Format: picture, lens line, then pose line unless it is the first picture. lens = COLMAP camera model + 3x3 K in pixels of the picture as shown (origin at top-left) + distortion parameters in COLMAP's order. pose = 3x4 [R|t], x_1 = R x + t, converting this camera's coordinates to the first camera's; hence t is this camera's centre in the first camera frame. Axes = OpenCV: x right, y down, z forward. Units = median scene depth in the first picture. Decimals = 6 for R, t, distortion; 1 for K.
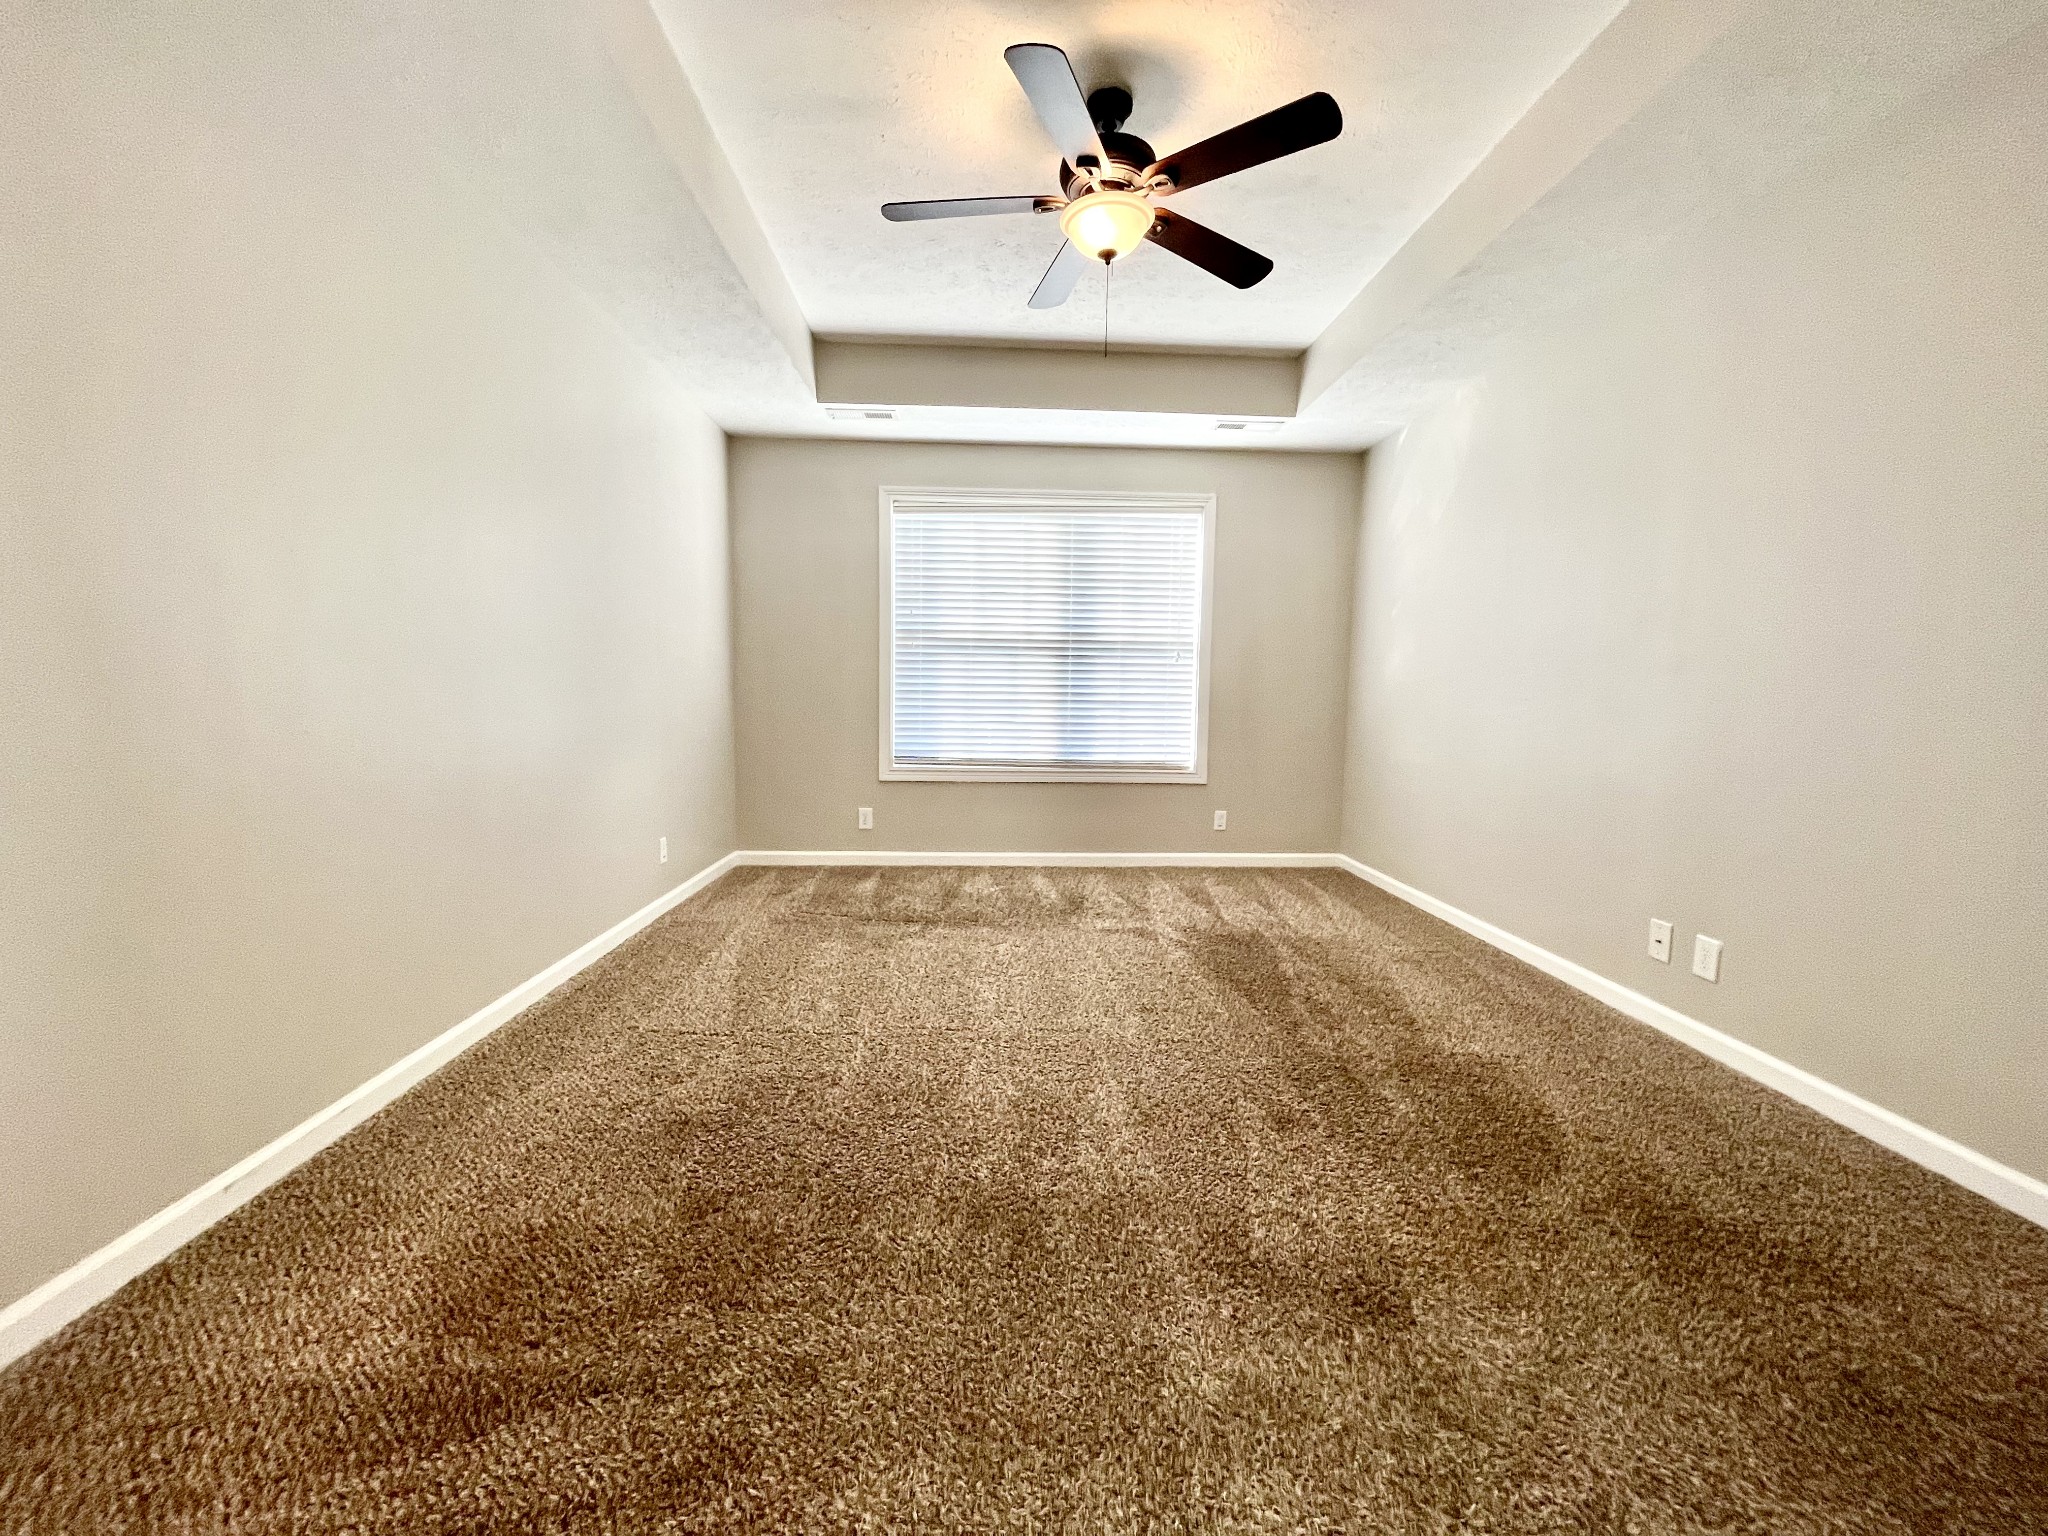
lens RADIAL K [[826.6, 0, 1024.0], [0, 826.6, 768.0], [0, 0, 1]] dist [-0.001802, -0.000673]
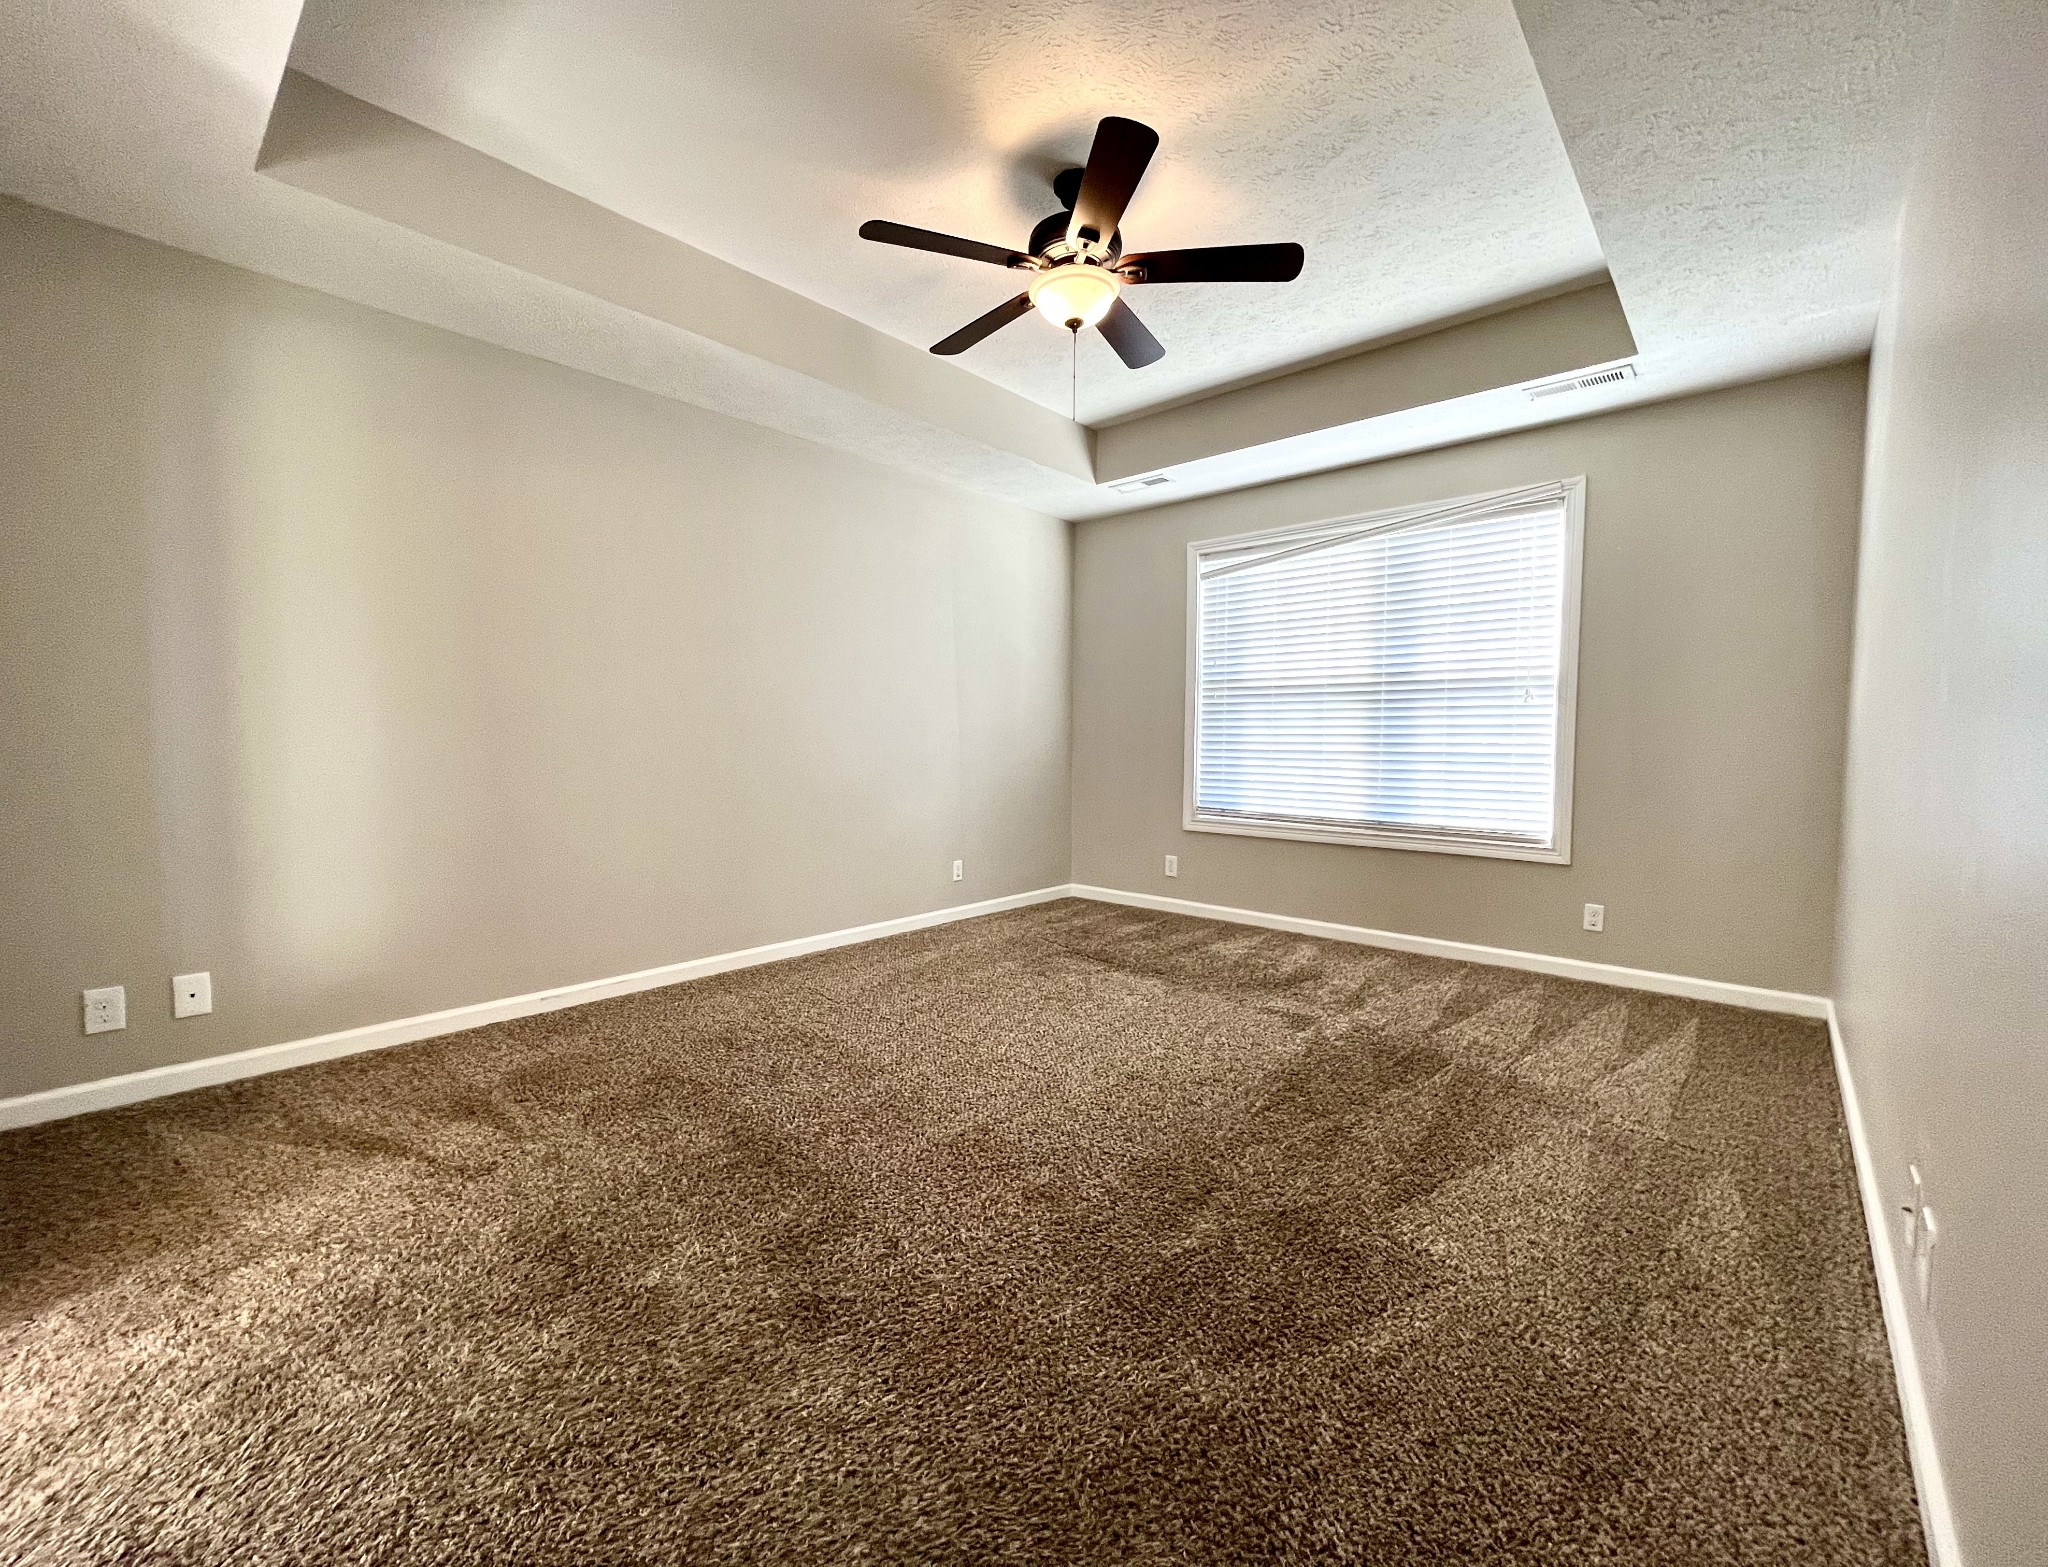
lens RADIAL K [[856.7, 0, 1024.0], [0, 856.7, 783.5], [0, 0, 1]] dist [0.000354, -0.000009]
pose [[0.709529, 0.028755, -0.704090, 0.430301], [-0.060087, 0.997997, -0.019793, -0.009457], [0.702110, 0.056350, 0.709835, 0.114762]]
